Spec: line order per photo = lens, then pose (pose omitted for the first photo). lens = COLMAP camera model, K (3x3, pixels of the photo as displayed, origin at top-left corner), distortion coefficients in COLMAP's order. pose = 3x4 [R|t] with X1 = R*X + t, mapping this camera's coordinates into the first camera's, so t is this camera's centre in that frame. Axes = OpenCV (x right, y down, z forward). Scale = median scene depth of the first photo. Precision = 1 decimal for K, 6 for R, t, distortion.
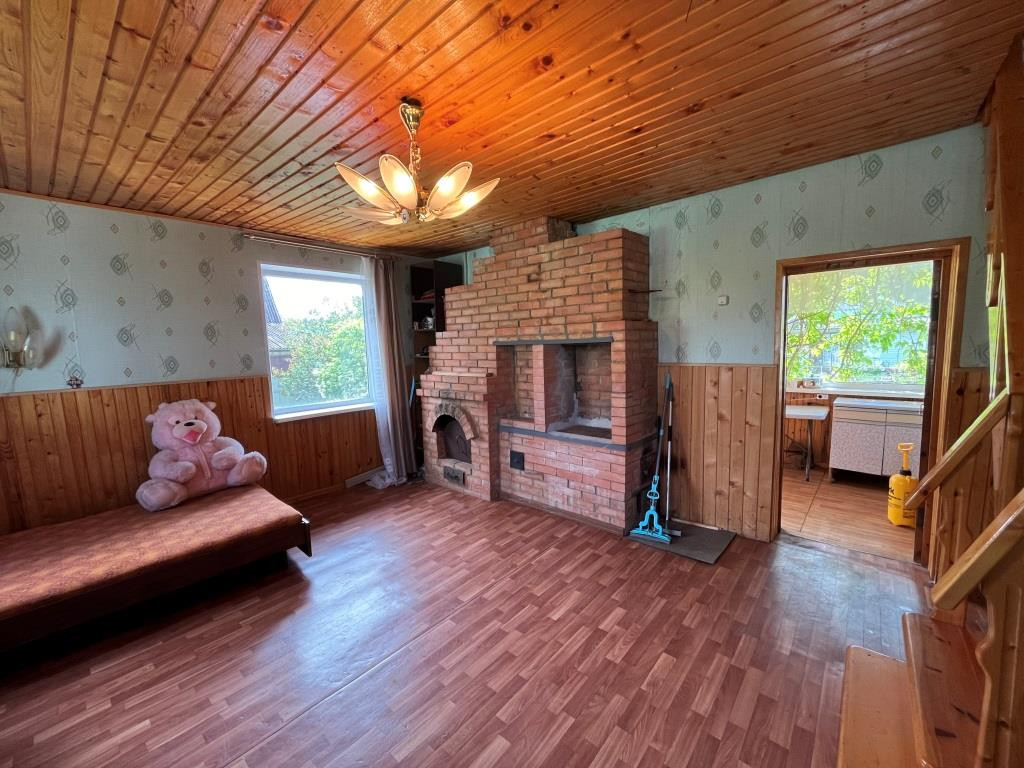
lens RADIAL K [[412.3, 0, 510.1], [0, 412.3, 385.0], [0, 0, 1]] dist [-0.004425, 0.000644]
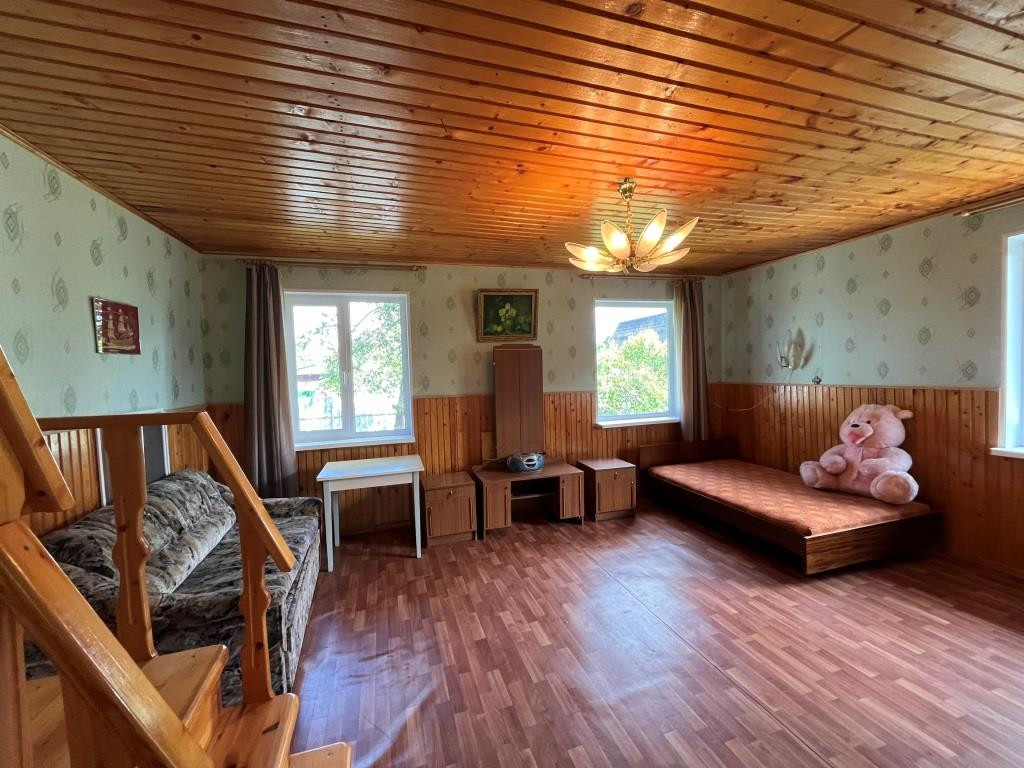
lens RADIAL K [[412.3, 0, 511.4], [0, 412.3, 386.9], [0, 0, 1]] dist [-0.004425, 0.000644]
pose [[-0.521863, 0.079546, -0.849312, 0.551705], [-0.037116, 0.992582, 0.115771, -0.089635], [0.852221, 0.091940, -0.515040, 0.712542]]
